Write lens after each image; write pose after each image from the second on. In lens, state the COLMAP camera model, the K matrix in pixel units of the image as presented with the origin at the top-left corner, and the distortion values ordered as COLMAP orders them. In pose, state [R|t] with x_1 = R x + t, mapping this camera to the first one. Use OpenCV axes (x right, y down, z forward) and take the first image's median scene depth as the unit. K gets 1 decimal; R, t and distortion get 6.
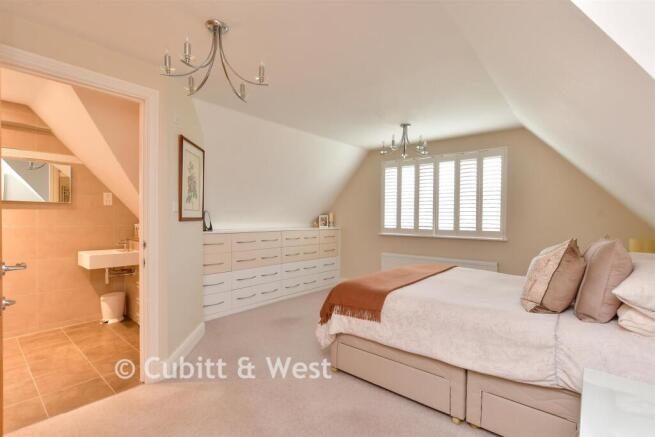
lens RADIAL K [[306.9, 0, 327.5], [0, 306.9, 218.5], [0, 0, 1]] dist [-0.001977, -0.000374]
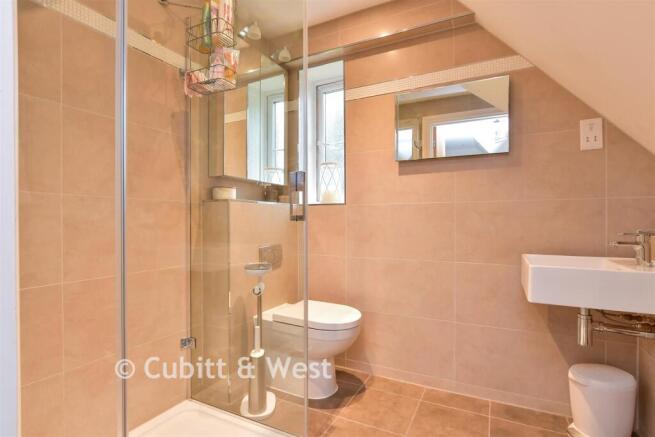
lens RADIAL K [[321.9, 0, 327.5], [0, 321.9, 218.5], [0, 0, 1]] dist [-0.022013, -0.000059]
pose [[0.214715, -0.000966, -0.976676, -0.399629], [-0.000113, 0.999999, -0.001014, 0.053710], [0.976677, 0.000328, 0.214715, 0.596222]]
